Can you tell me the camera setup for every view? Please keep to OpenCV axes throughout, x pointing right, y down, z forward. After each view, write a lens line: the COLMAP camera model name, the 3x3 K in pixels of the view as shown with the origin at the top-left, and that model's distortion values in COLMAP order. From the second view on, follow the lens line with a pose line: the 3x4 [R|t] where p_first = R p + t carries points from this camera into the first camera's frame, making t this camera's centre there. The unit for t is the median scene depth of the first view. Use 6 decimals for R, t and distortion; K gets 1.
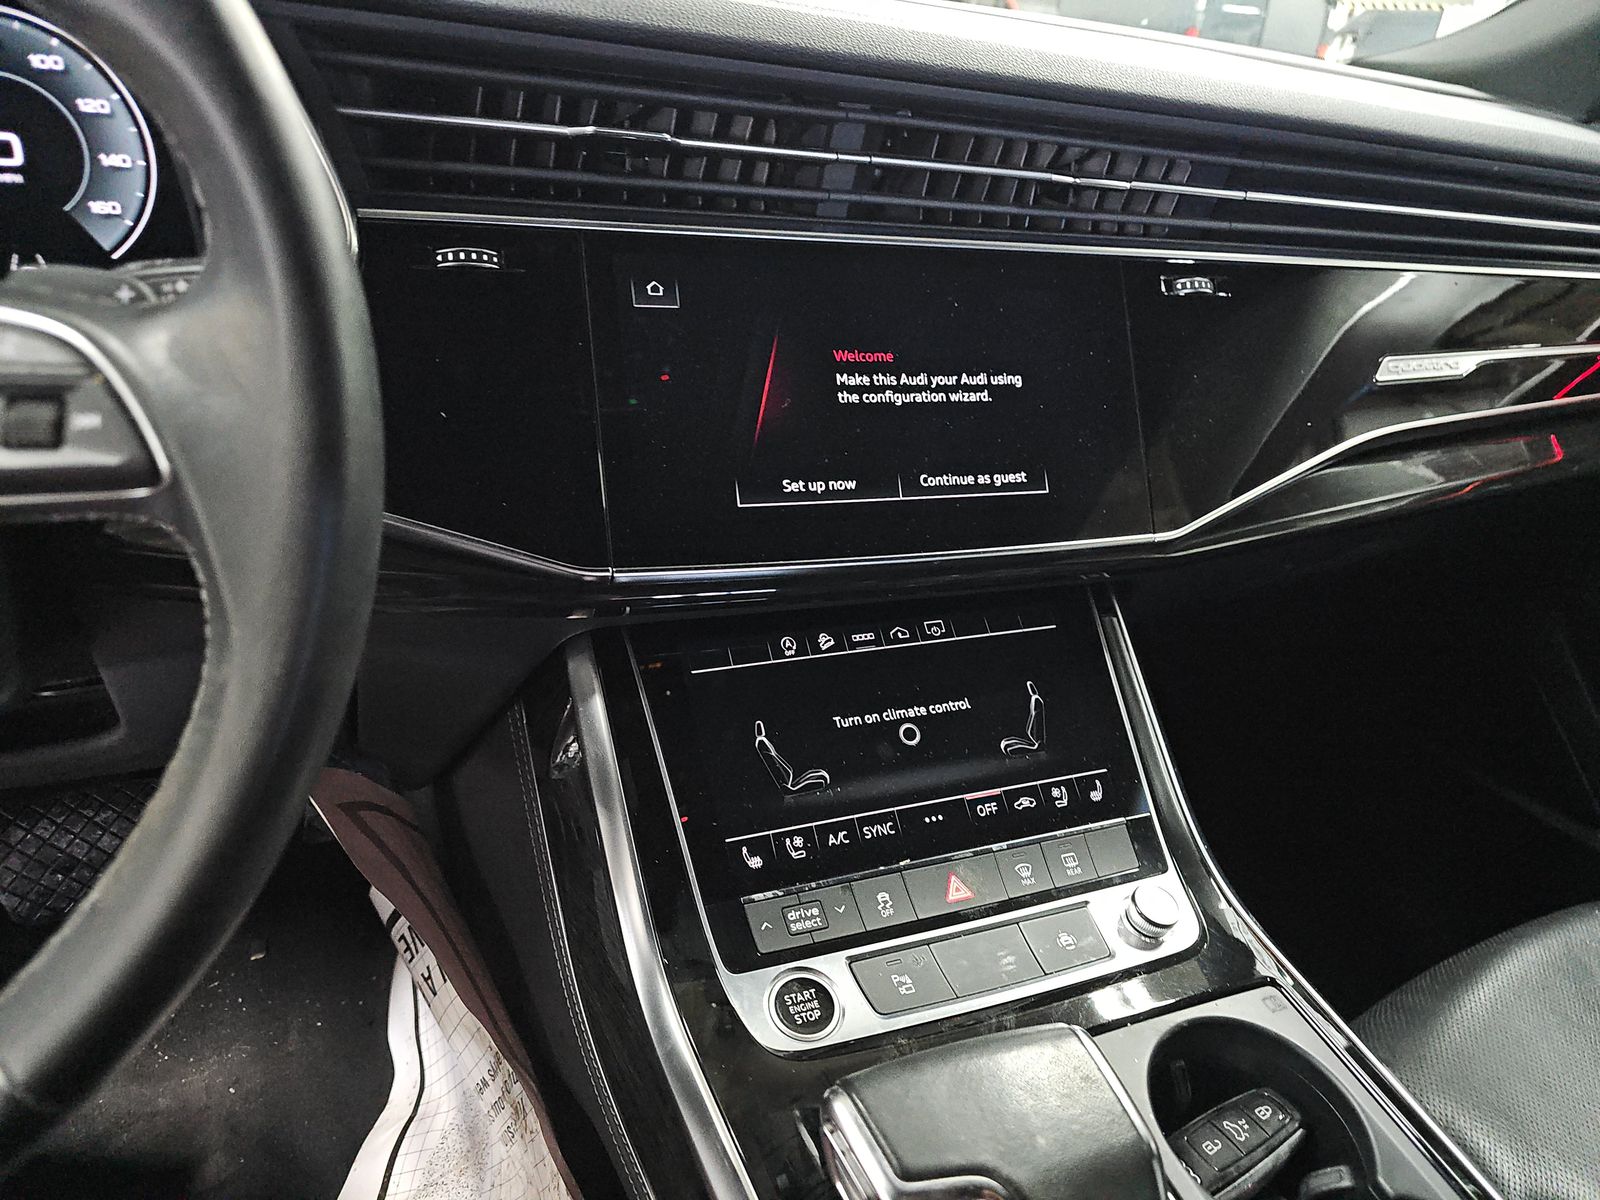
lens RADIAL K [[934.4, 0, 800.0], [0, 934.4, 600.0], [0, 0, 1]] dist [0.001827, -0.000664]
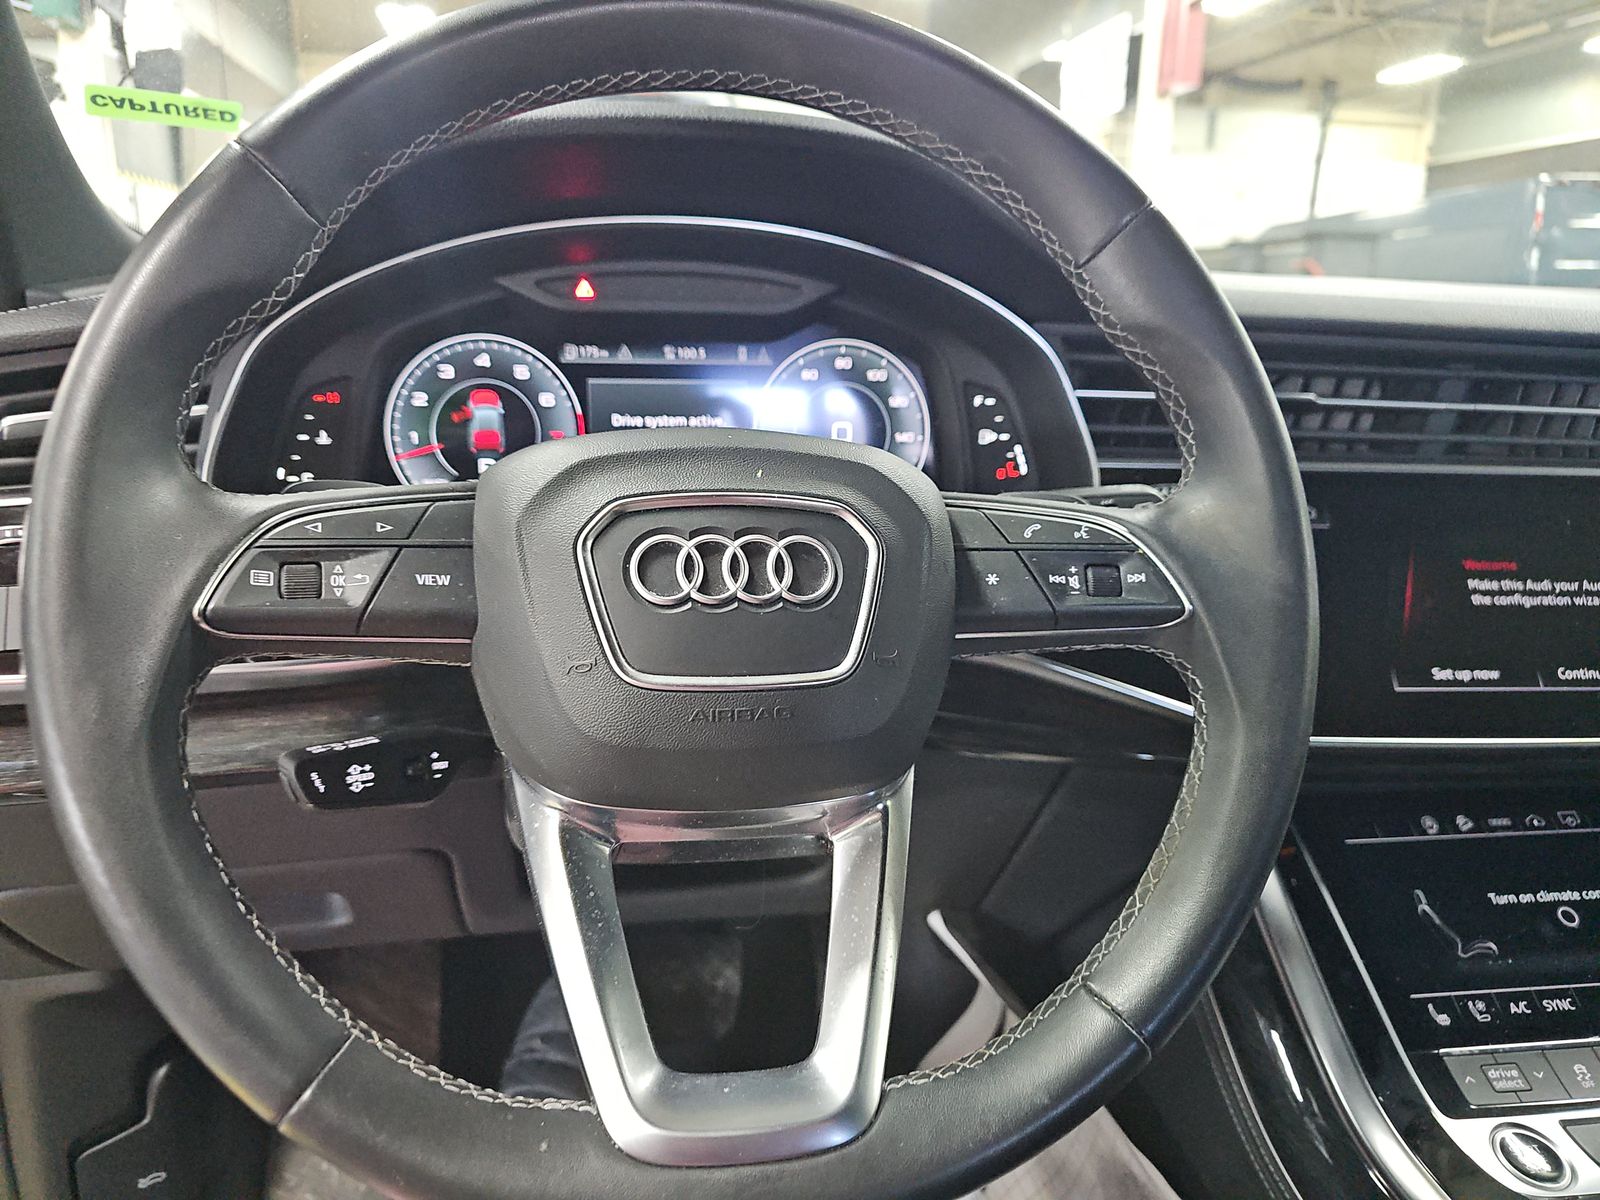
lens RADIAL K [[1088.9, 0, 800.0], [0, 1088.9, 600.0], [0, 0, 1]] dist [-0.001584, -0.001792]
pose [[0.973047, -0.003312, -0.230585, -0.443112], [-0.057467, 0.964870, -0.256366, 0.167864], [0.223334, 0.262708, 0.938673, -0.420491]]
